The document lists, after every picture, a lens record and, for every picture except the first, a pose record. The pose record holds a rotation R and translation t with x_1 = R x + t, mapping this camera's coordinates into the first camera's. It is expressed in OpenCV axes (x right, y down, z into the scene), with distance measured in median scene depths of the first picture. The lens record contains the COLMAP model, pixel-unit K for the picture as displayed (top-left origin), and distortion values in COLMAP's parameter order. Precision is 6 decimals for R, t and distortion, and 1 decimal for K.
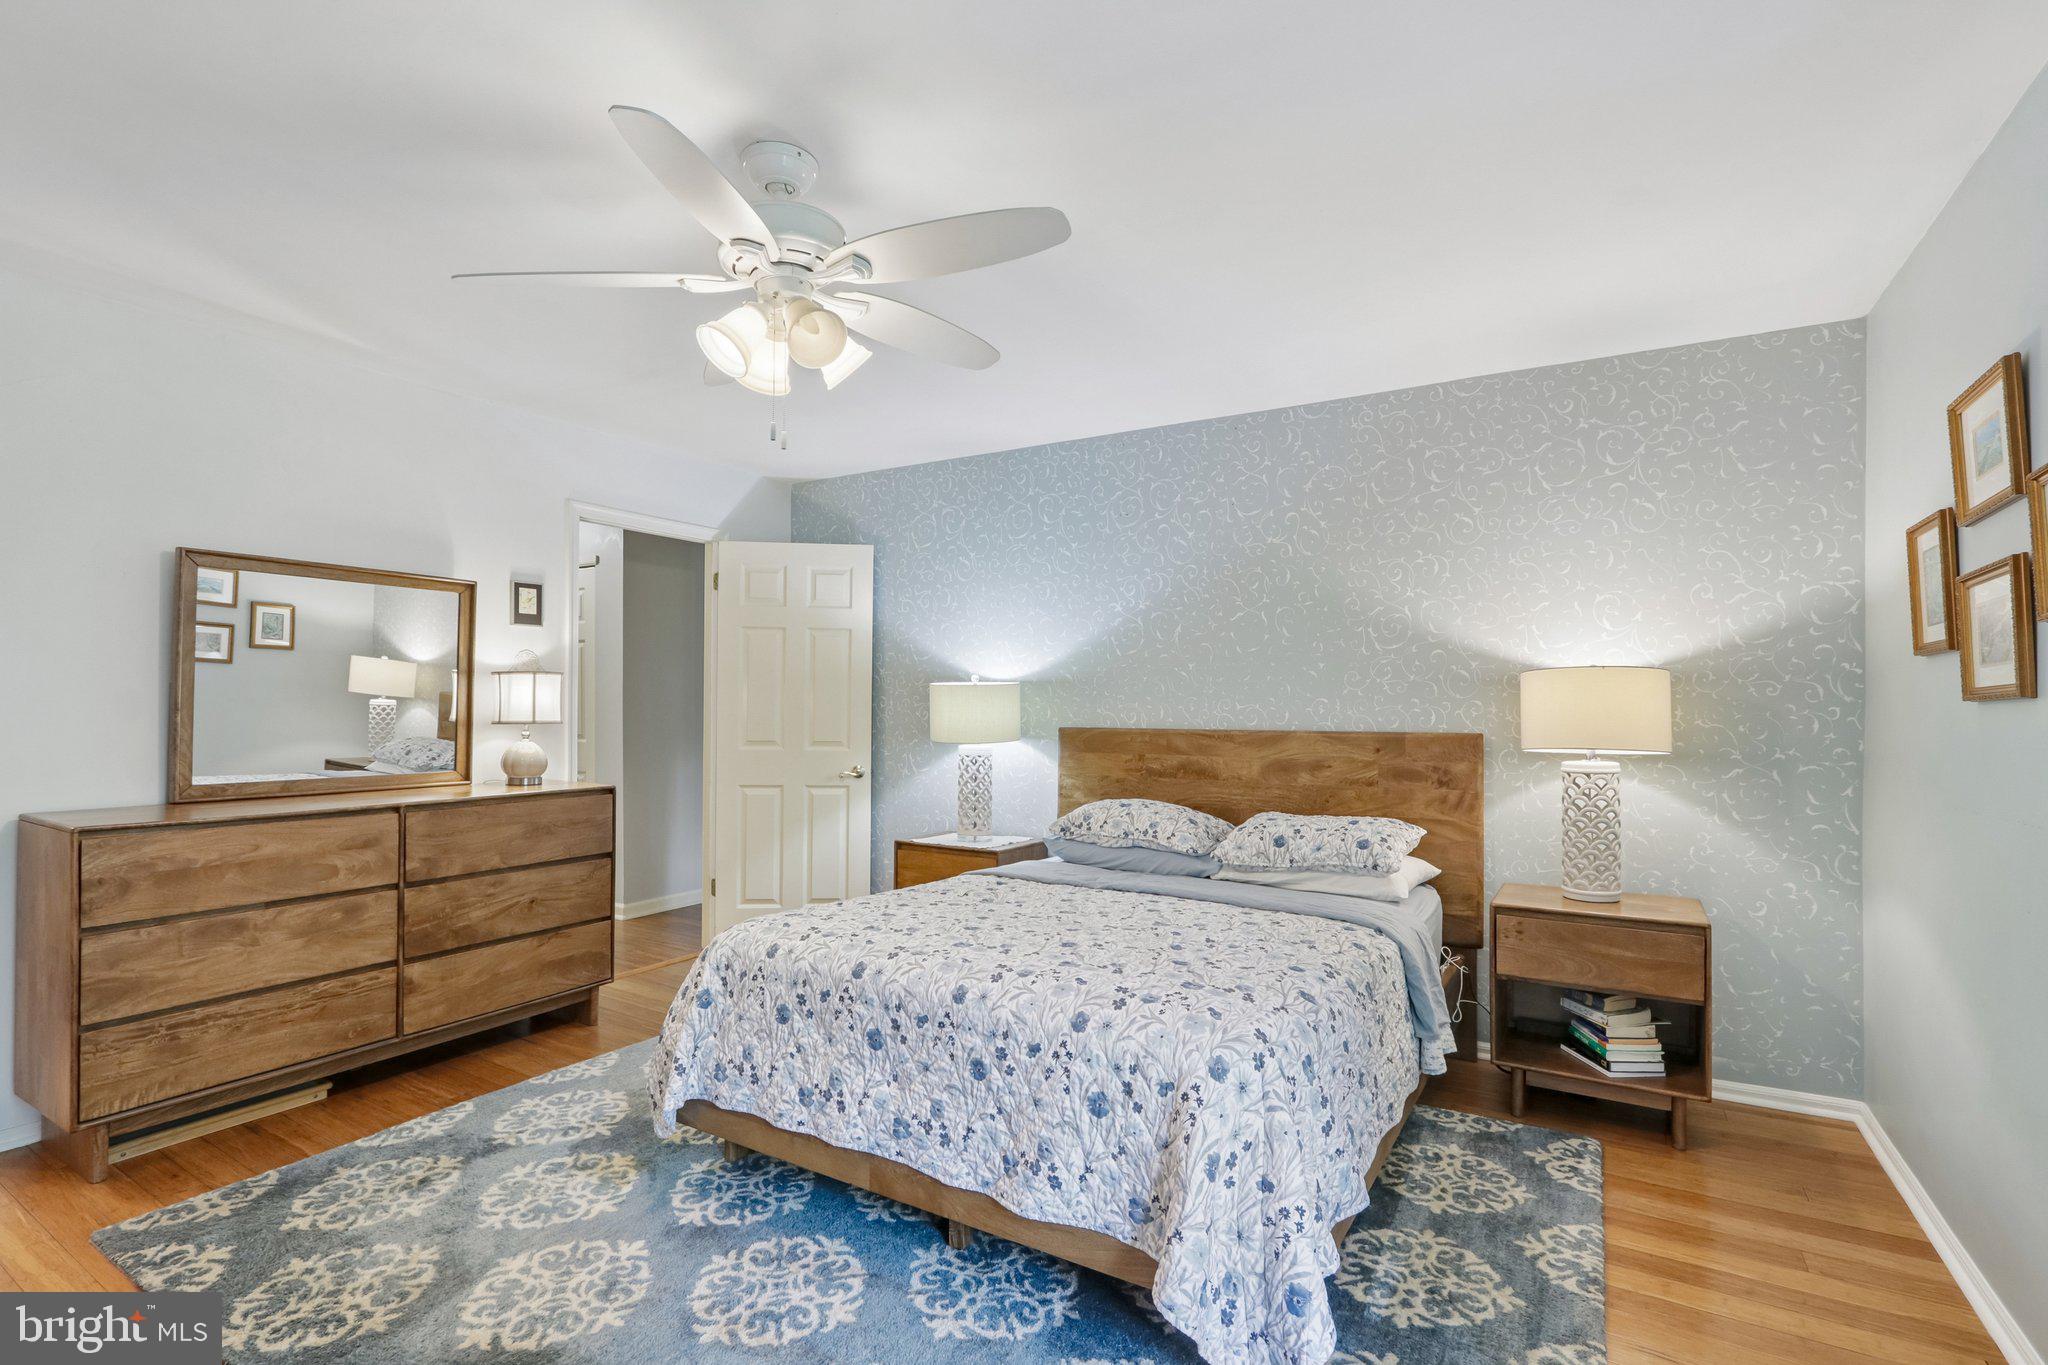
lens RADIAL K [[967.0, 0, 1024.0], [0, 967.0, 682.5], [0, 0, 1]] dist [-0.001825, -0.000262]
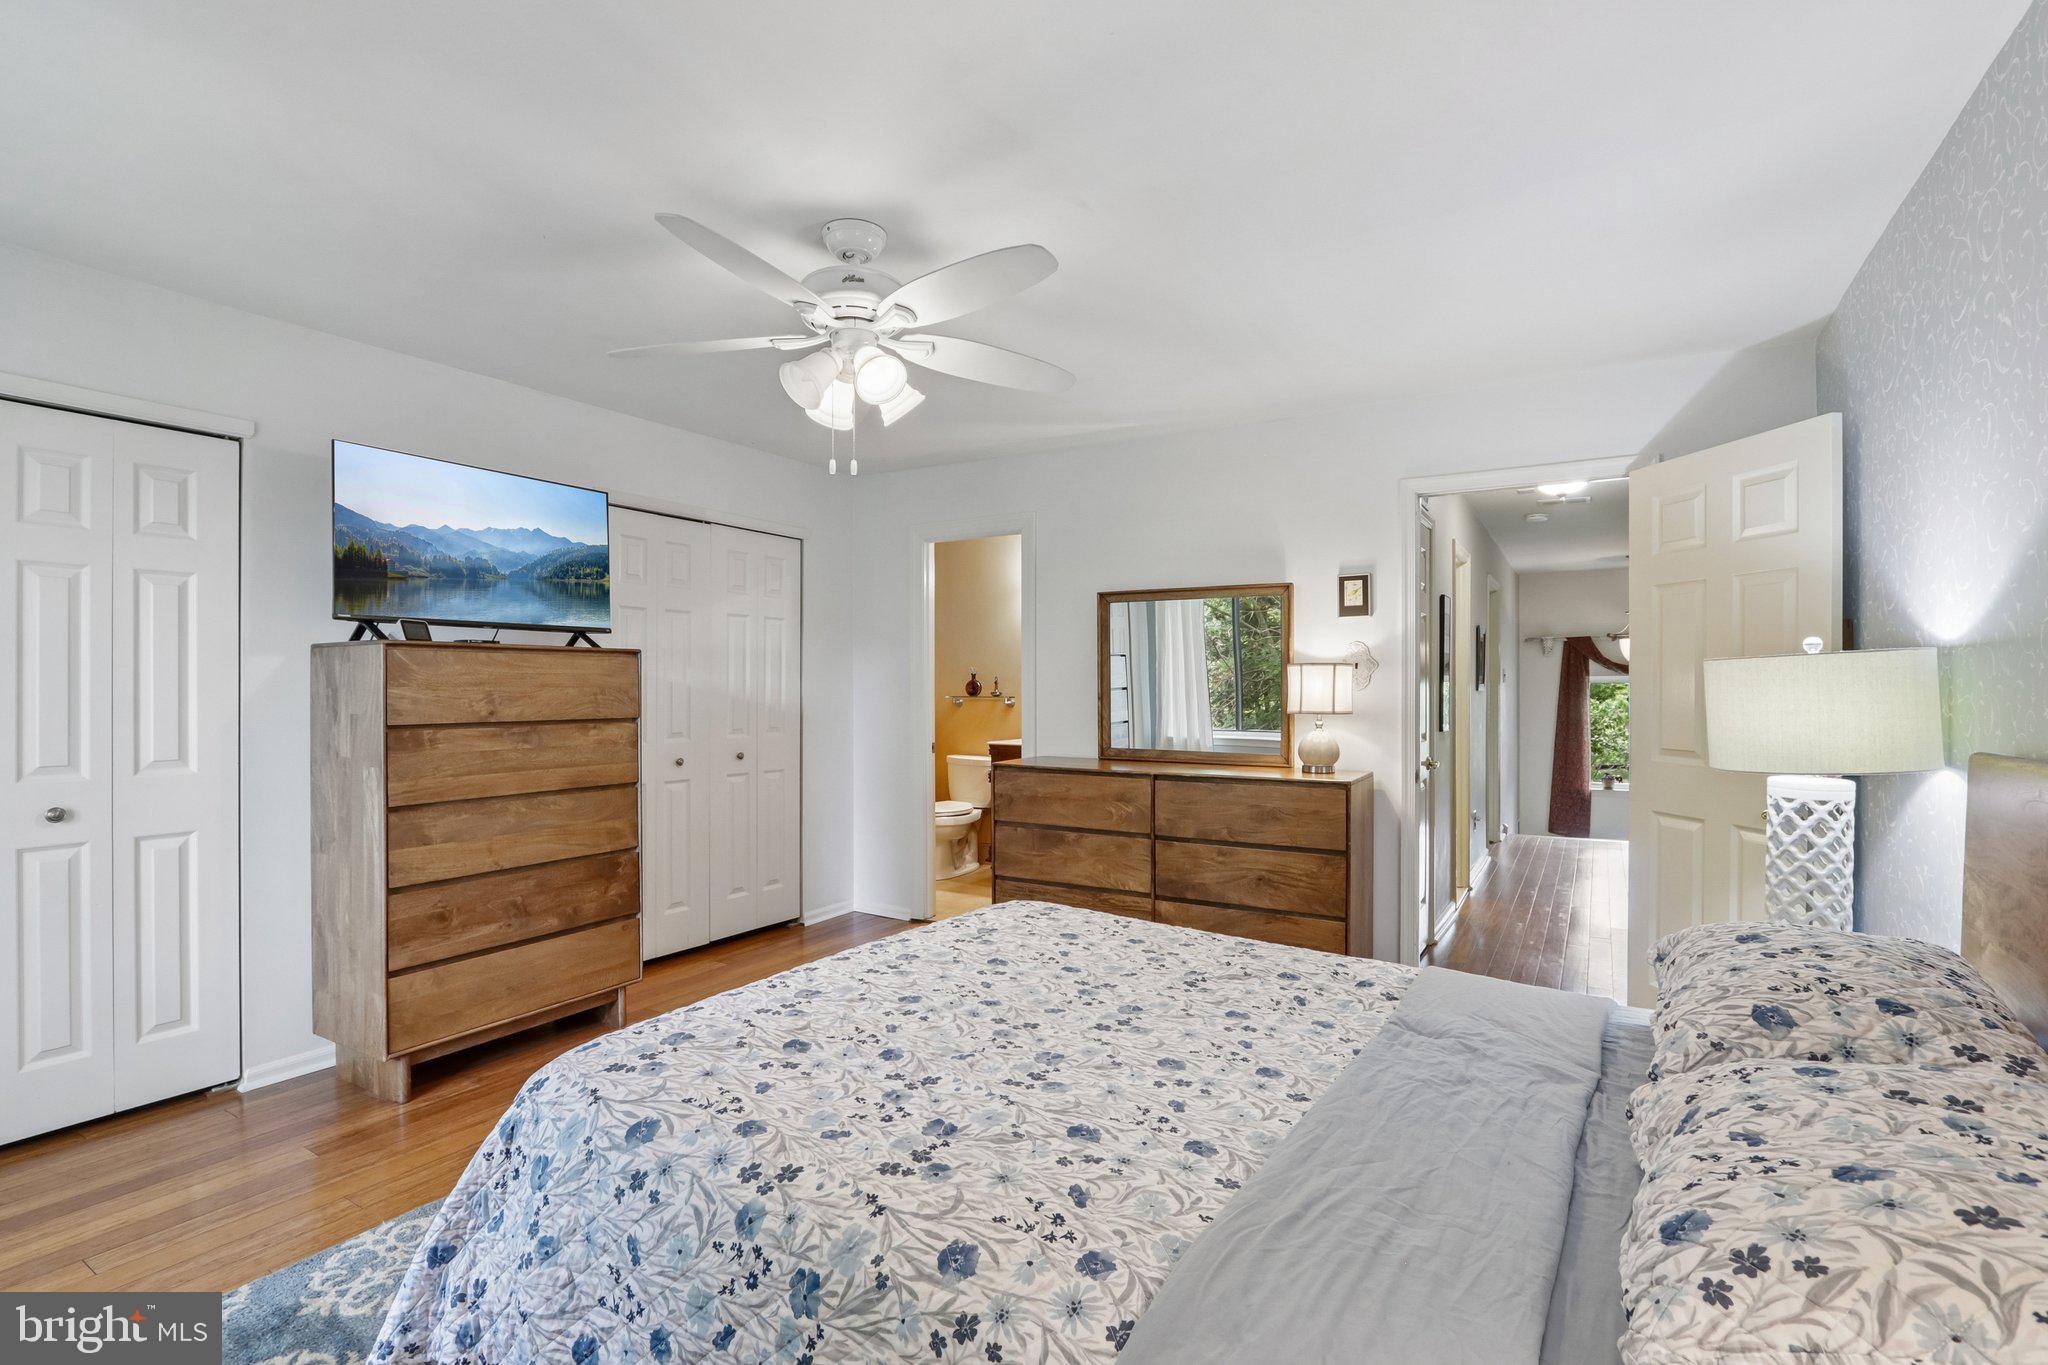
lens RADIAL K [[940.2, 0, 1024.0], [0, 940.2, 682.5], [0, 0, 1]] dist [-0.000759, -0.000008]
pose [[0.008756, -0.006702, -0.999939, 0.504744], [0.023362, 0.999706, -0.006496, 0.008642], [0.999689, -0.023303, 0.008910, 0.690951]]
